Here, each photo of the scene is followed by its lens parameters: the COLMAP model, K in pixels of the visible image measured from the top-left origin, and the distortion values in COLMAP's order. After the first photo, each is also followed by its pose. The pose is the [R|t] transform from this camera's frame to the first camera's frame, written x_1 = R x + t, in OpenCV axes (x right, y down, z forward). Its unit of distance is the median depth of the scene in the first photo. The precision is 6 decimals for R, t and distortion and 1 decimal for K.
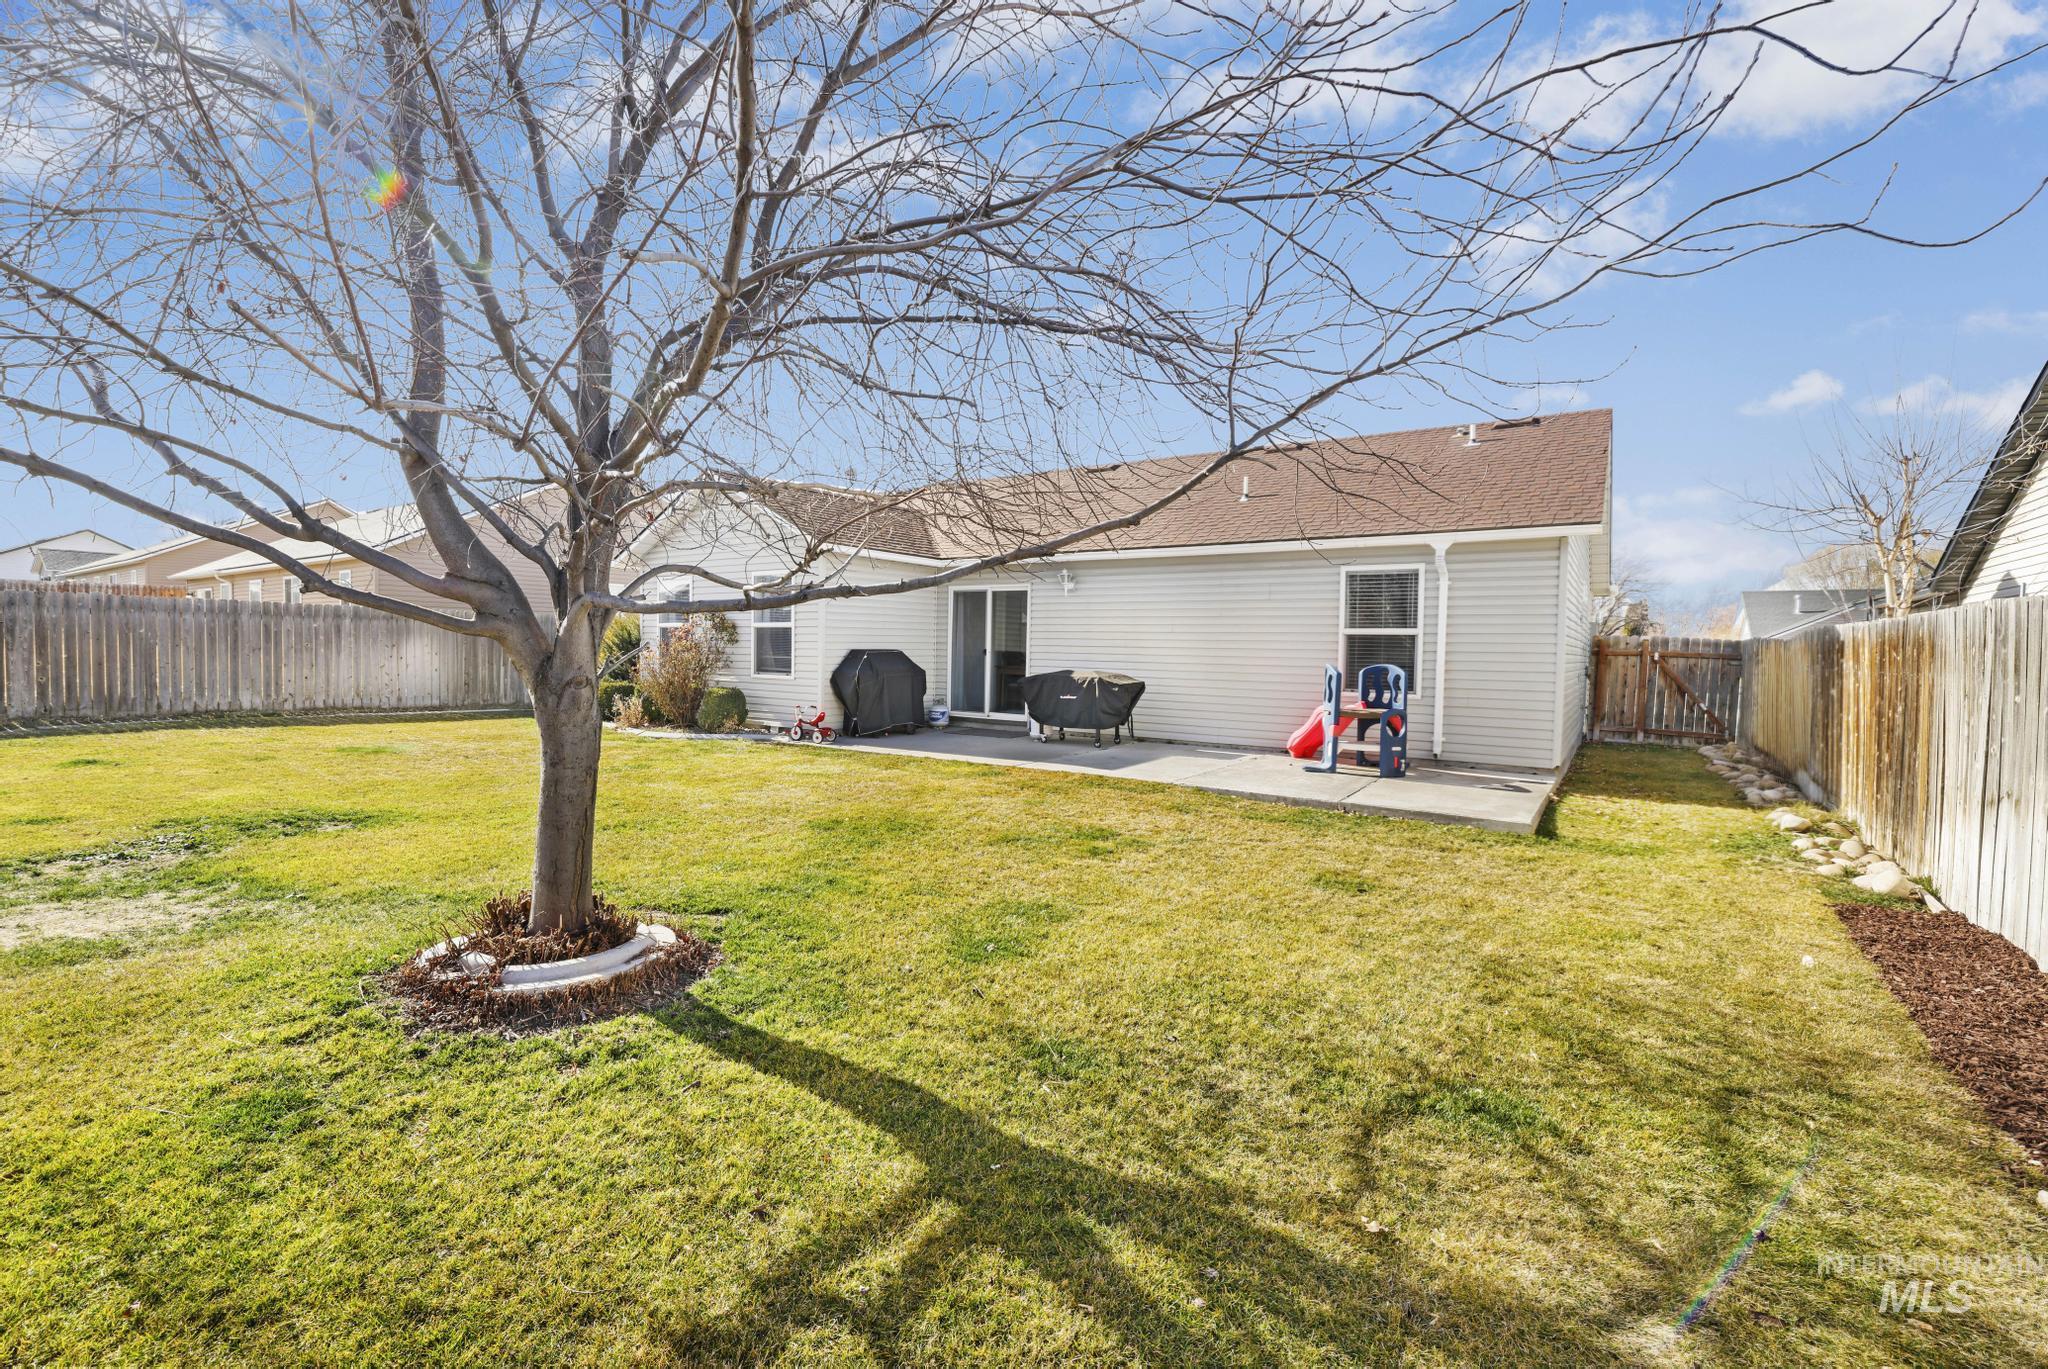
lens RADIAL K [[905.2, 0, 1024.0], [0, 905.2, 664.2], [0, 0, 1]] dist [0.000056, 0.000003]
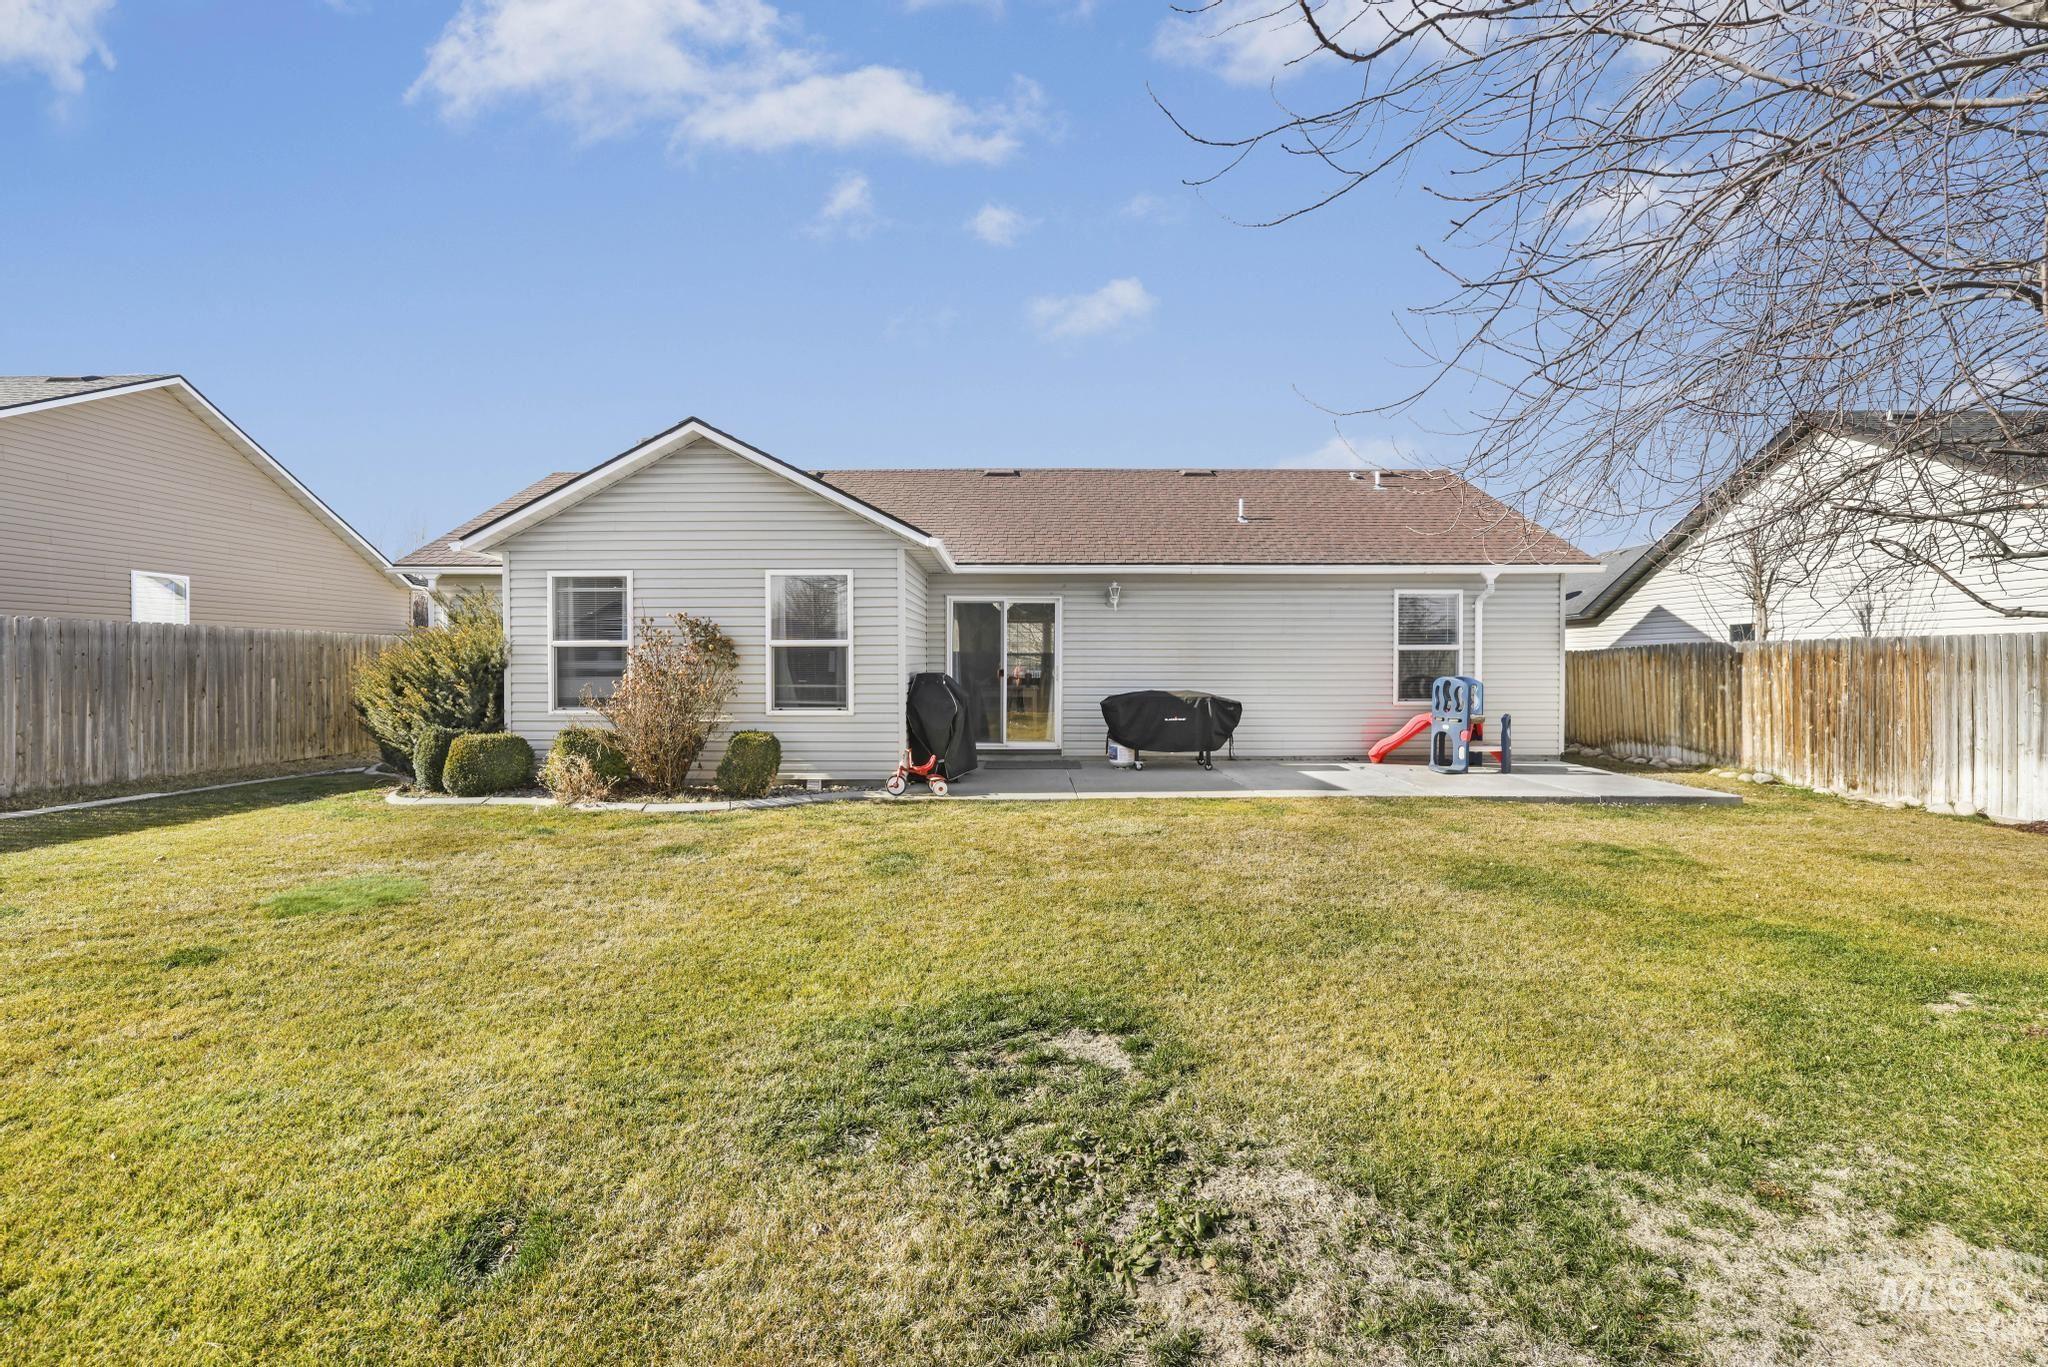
lens RADIAL K [[905.2, 0, 1024.0], [0, 905.2, 663.2], [0, 0, 1]] dist [0.000056, 0.000003]
pose [[0.816136, -0.016831, 0.577615, -0.577128], [0.024813, 0.999675, -0.005931, -0.018552], [-0.577327, 0.019173, 0.816288, 0.302384]]
